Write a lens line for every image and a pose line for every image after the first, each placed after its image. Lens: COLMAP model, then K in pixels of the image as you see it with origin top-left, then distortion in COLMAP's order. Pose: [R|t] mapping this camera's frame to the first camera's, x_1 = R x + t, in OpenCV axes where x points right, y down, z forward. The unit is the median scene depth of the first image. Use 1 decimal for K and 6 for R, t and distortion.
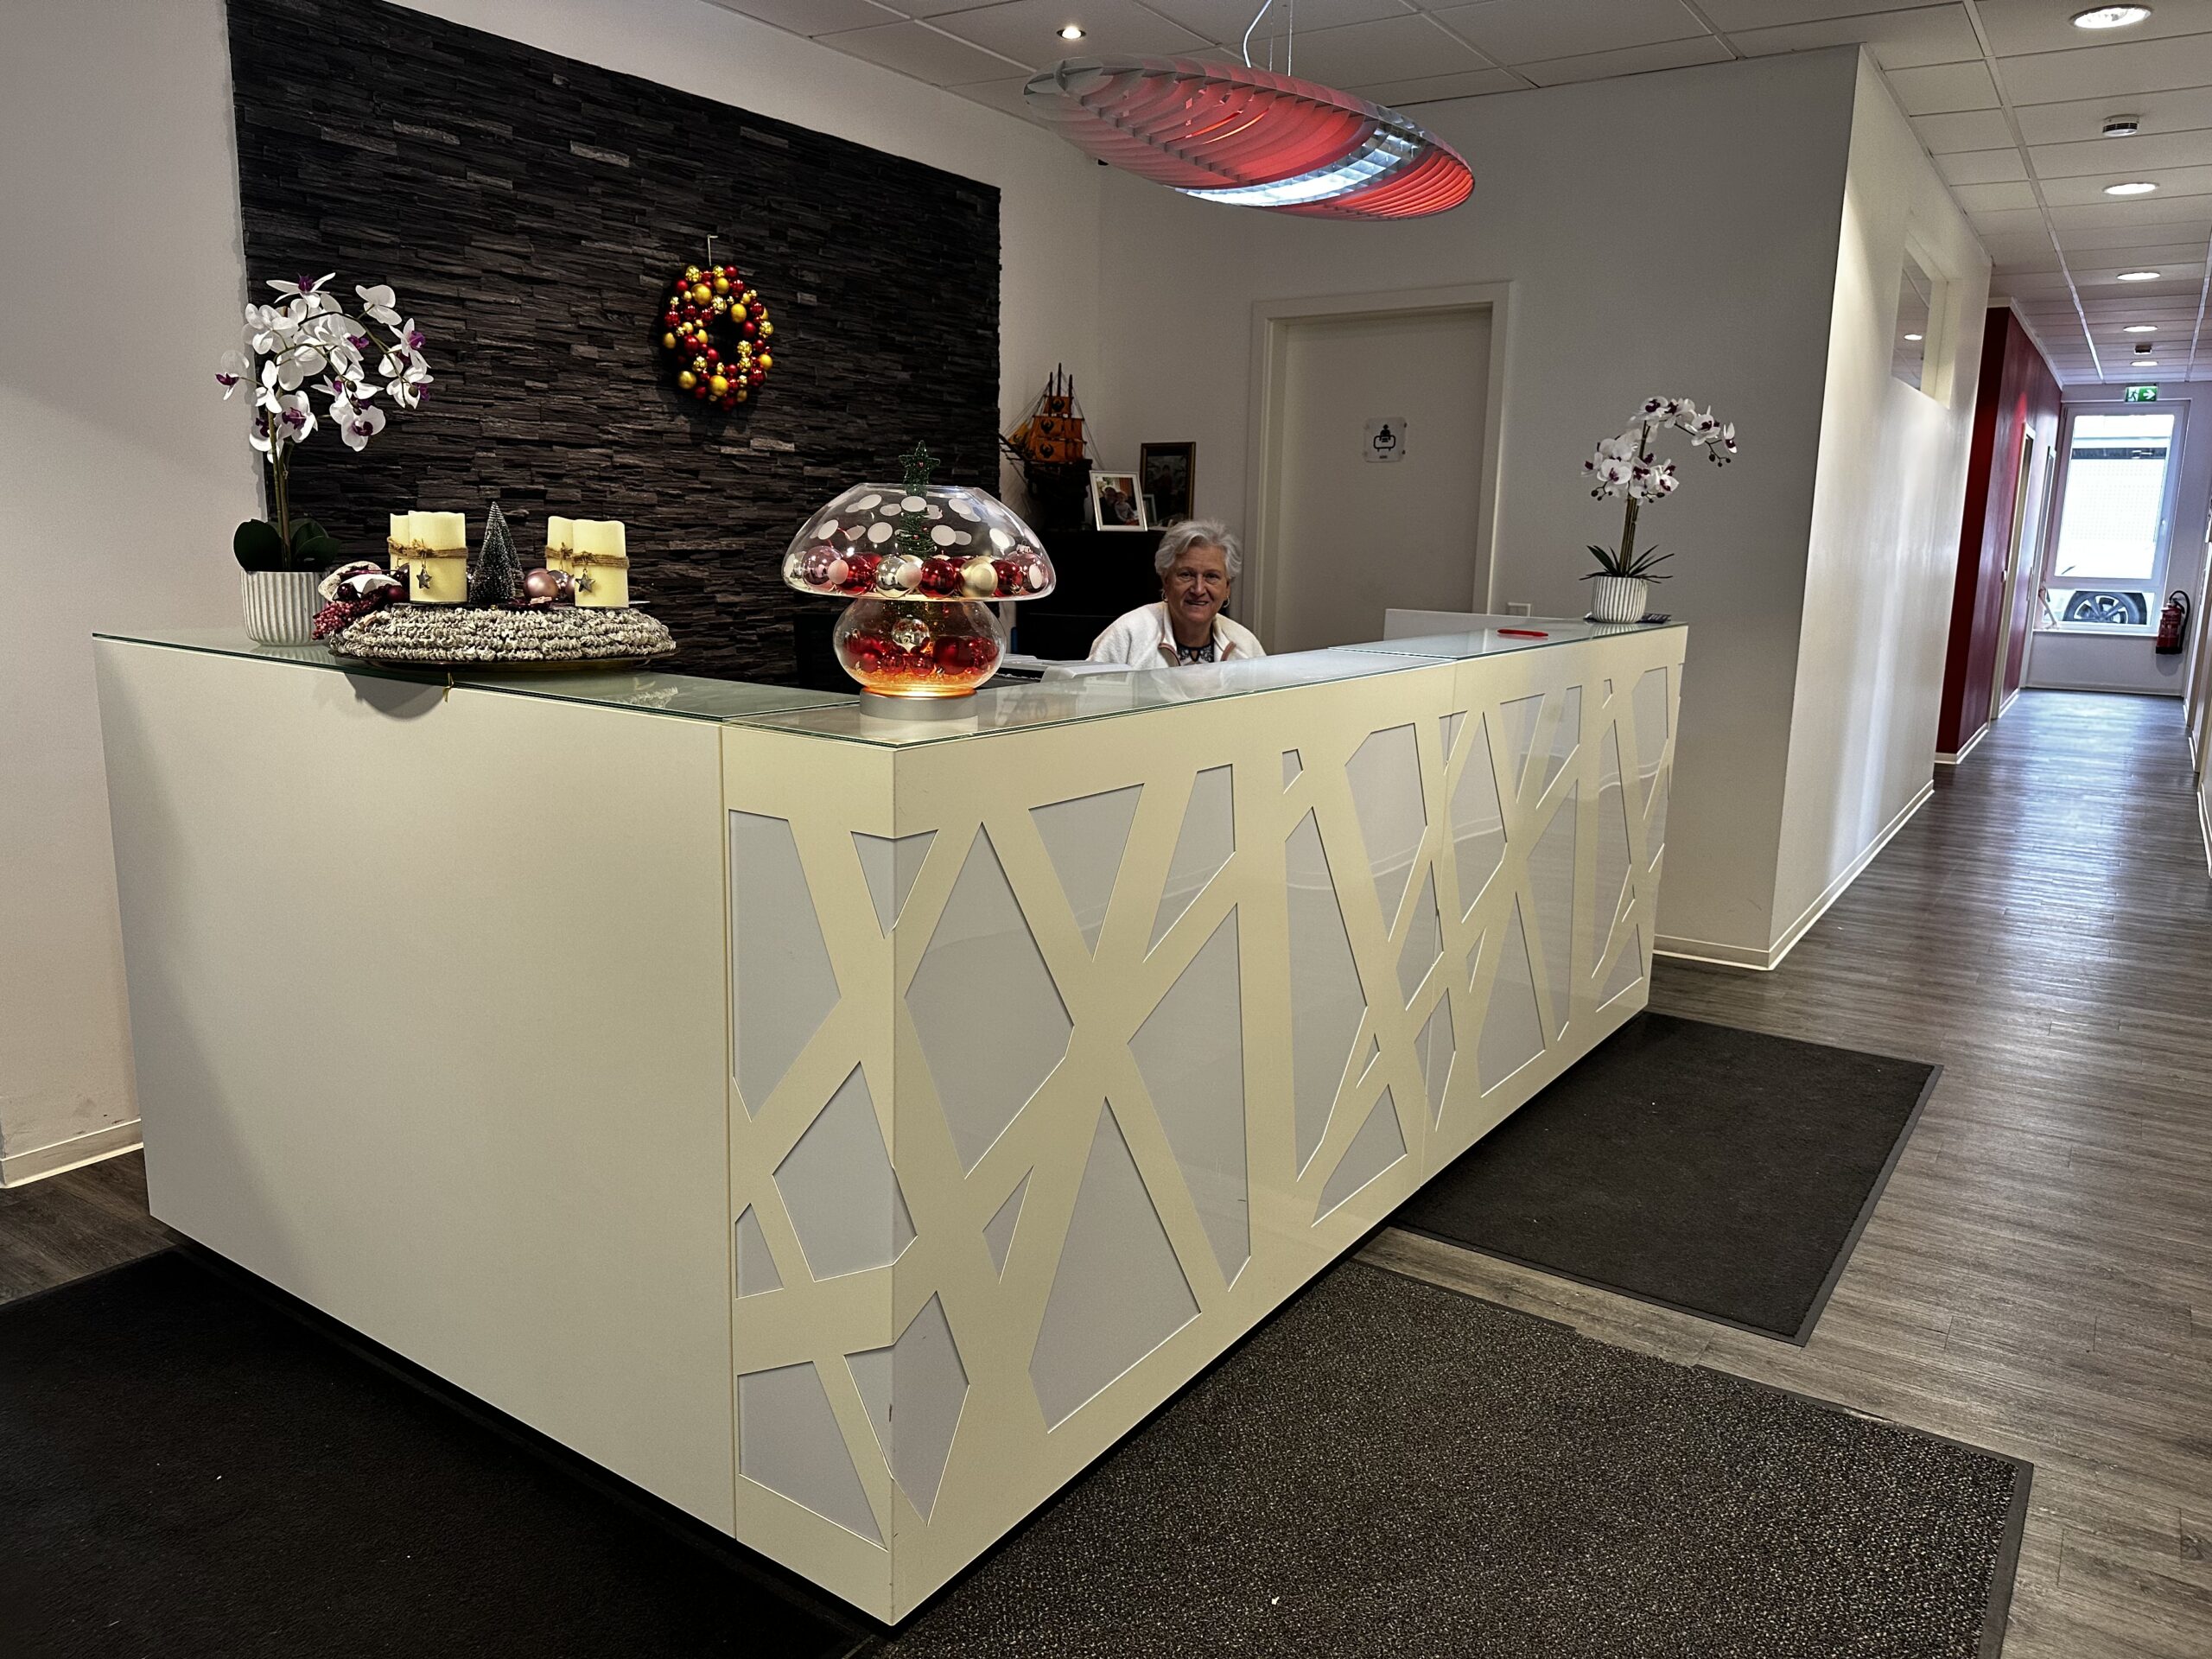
lens RADIAL K [[1561.1, 0, 1112.5], [0, 1561.1, 834.8], [0, 0, 1]] dist [0.037272, -0.049233]
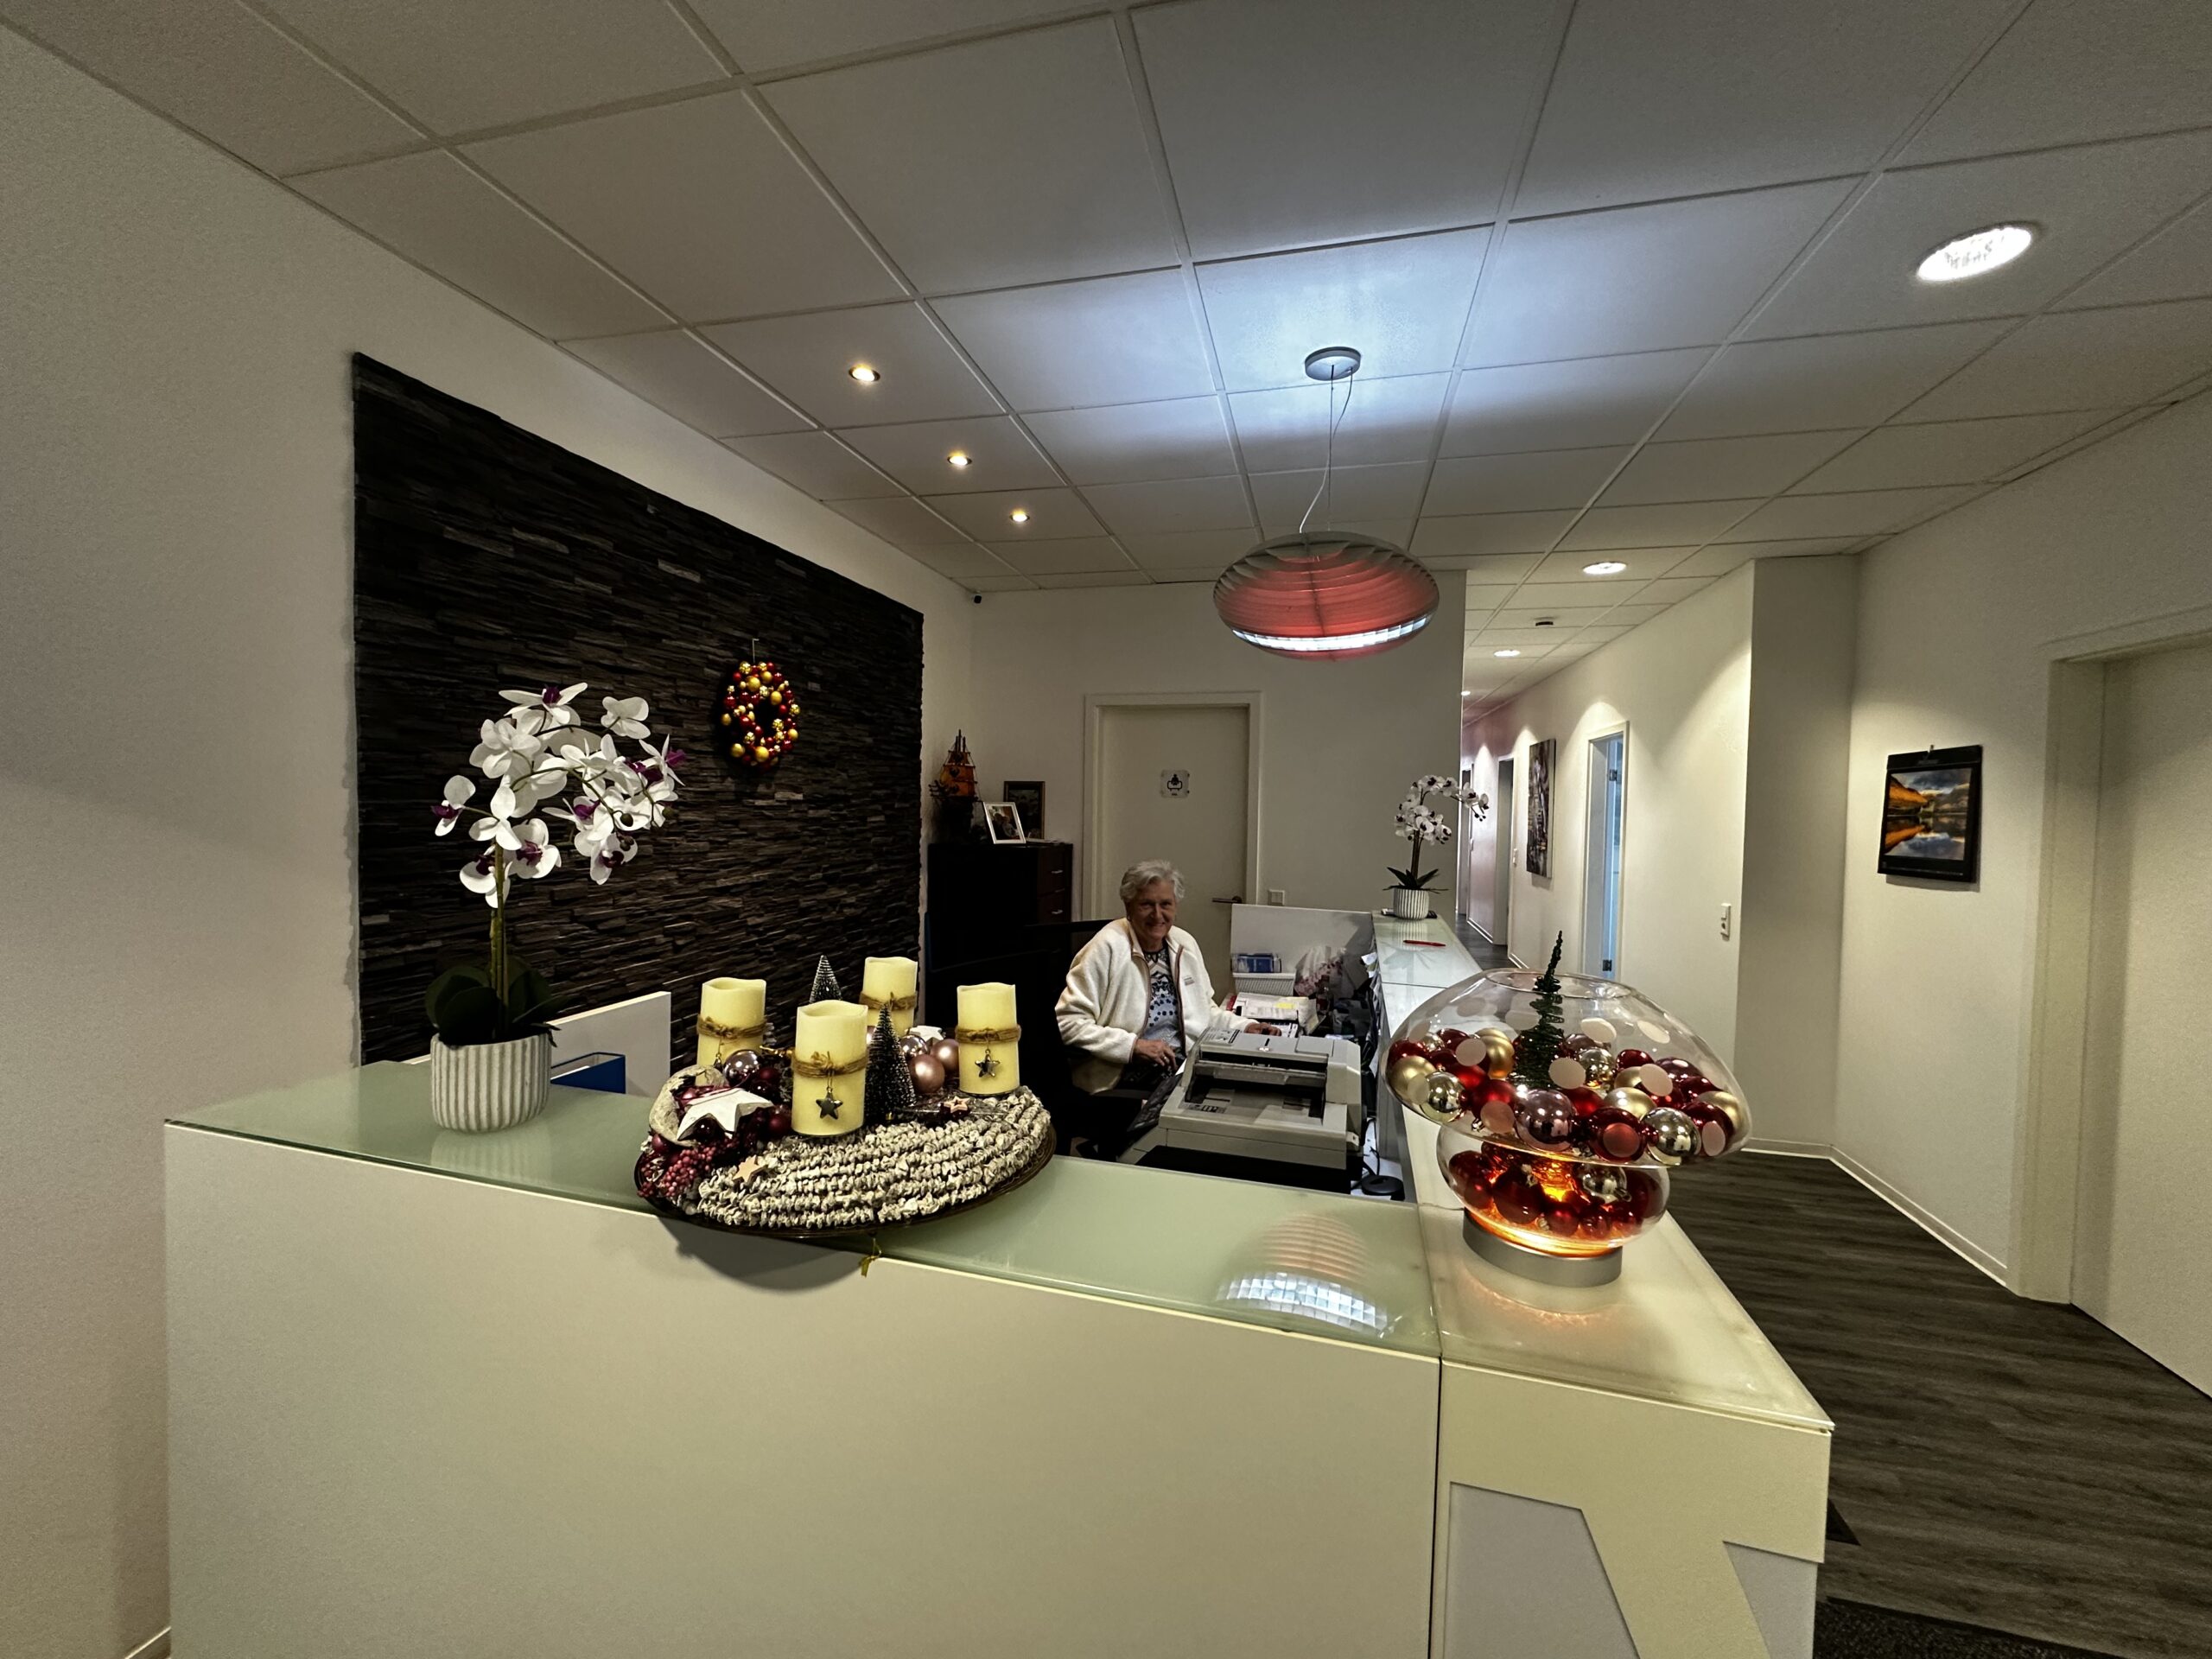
lens RADIAL K [[883.6, 0, 1109.2], [0, 883.6, 829.0], [0, 0, 1]] dist [-0.003886, 0.001502]
pose [[0.944240, -0.012555, 0.329019, -0.253937], [0.063409, 0.987501, -0.144292, -0.126093], [-0.323095, 0.157109, 0.933234, 0.309809]]
